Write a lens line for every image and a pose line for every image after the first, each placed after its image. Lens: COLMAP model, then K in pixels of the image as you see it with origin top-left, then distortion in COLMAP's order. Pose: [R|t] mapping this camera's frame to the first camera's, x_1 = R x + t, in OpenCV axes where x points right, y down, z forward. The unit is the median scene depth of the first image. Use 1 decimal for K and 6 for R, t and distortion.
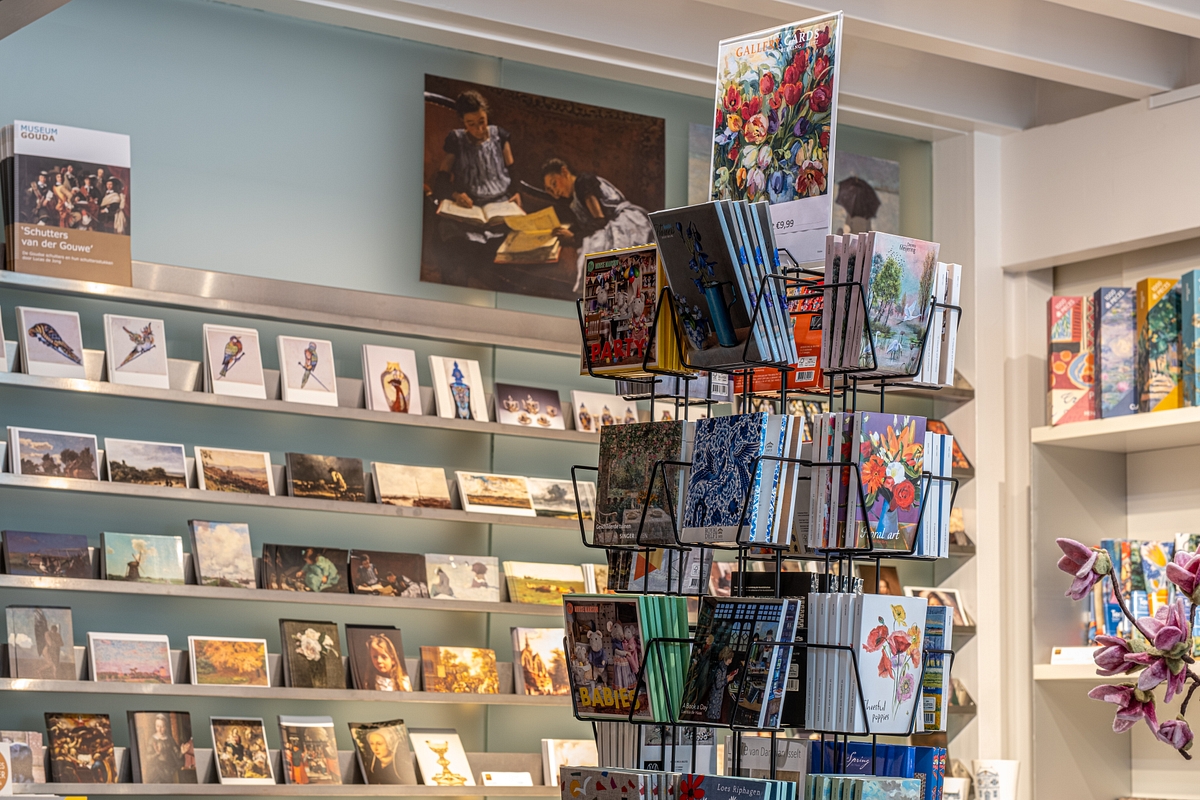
lens RADIAL K [[2776.3, 0, 601.4], [0, 2776.3, 398.5], [0, 0, 1]] dist [0.047461, 0.000000]
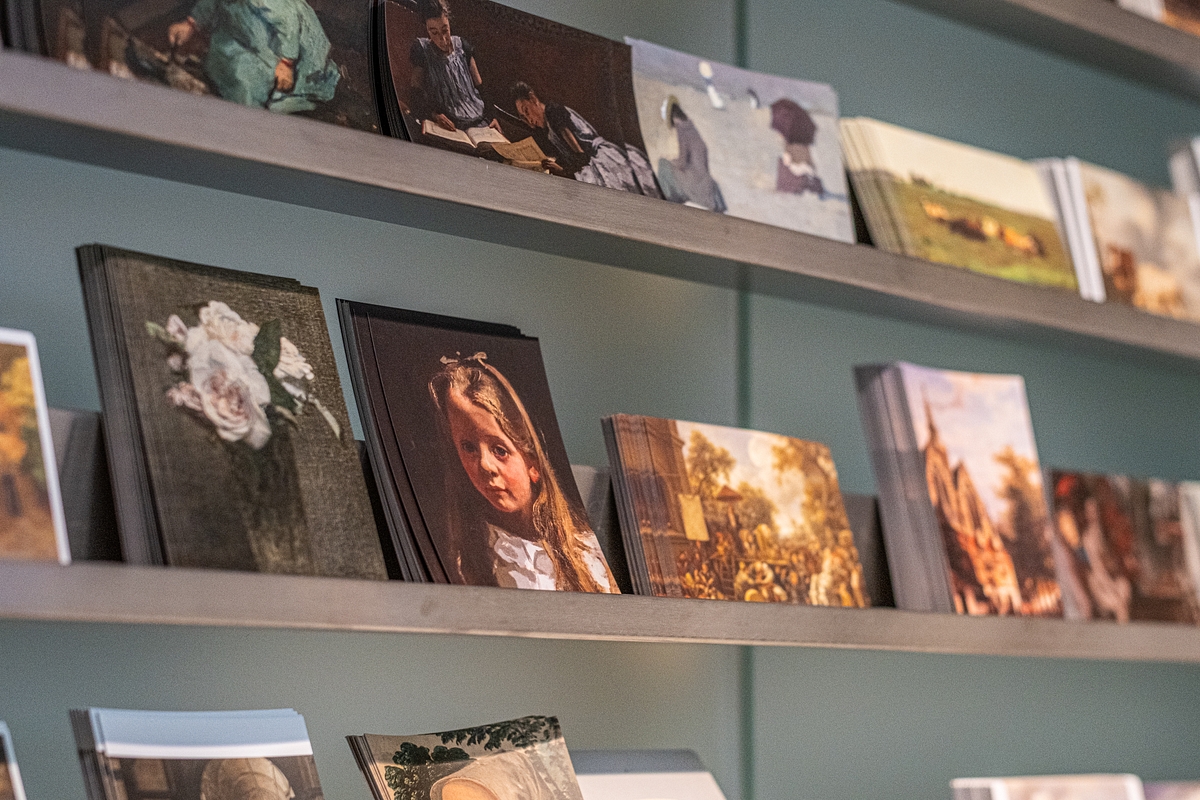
lens RADIAL K [[2776.3, 0, 598.9], [0, 2776.3, 404.6], [0, 0, 1]] dist [0.047461, 0.000000]
pose [[0.967170, 0.007131, 0.254031, -0.128407], [-0.007578, 0.999971, 0.000780, 0.088802], [-0.254018, -0.002680, 0.967196, 0.771921]]
